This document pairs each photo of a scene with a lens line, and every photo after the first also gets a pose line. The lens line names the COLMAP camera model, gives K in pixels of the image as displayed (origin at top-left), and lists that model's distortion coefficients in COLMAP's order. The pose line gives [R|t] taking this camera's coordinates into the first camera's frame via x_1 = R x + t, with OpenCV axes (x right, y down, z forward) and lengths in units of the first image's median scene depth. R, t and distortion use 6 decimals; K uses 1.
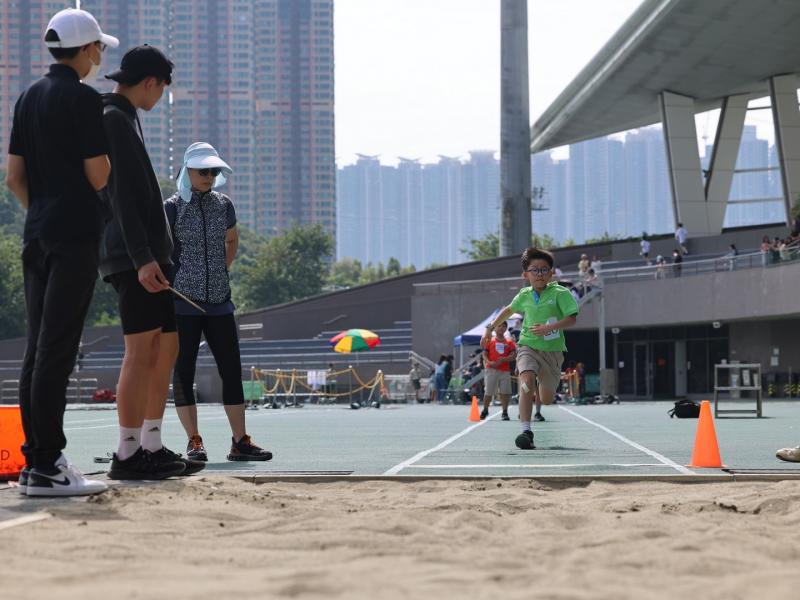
lens RADIAL K [[2661.9, 0, 389.6], [0, 2661.9, 238.9], [0, 0, 1]] dist [0.082189, -0.775511]
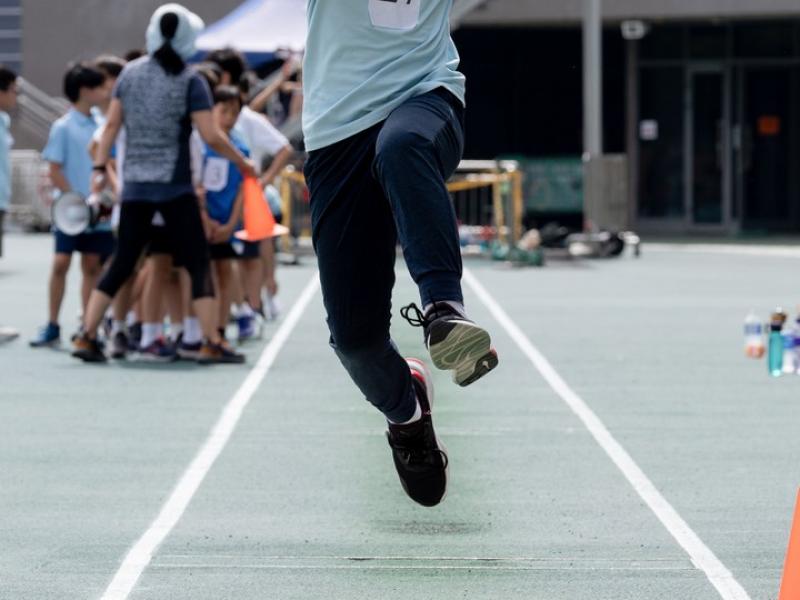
lens RADIAL K [[5024.3, 0, 400.0], [0, 5024.3, 300.0], [0, 0, 1]] dist [-0.139469, 5.753199]
pose [[0.998934, 0.015770, 0.043393, 0.028898], [-0.015440, 0.999849, -0.007934, 0.073917], [-0.043512, 0.007255, 0.999027, 0.372263]]
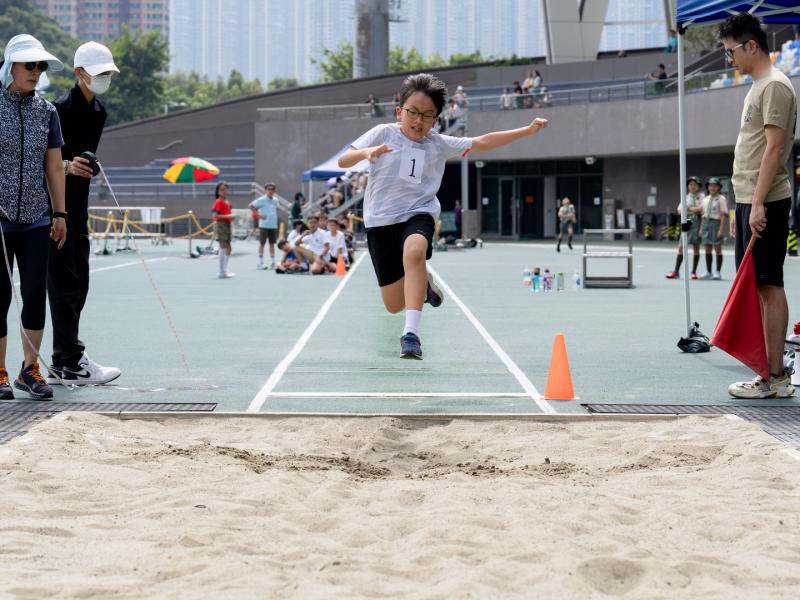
lens RADIAL K [[2356.0, 0, 400.0], [0, 2356.0, 300.0], [0, 0, 1]] dist [0.019231, -0.131605]
pose [[0.998572, 0.014121, 0.051517, 0.016920], [-0.014587, 0.999856, 0.008681, 0.074311], [-0.051387, -0.009420, 0.998634, 0.196970]]
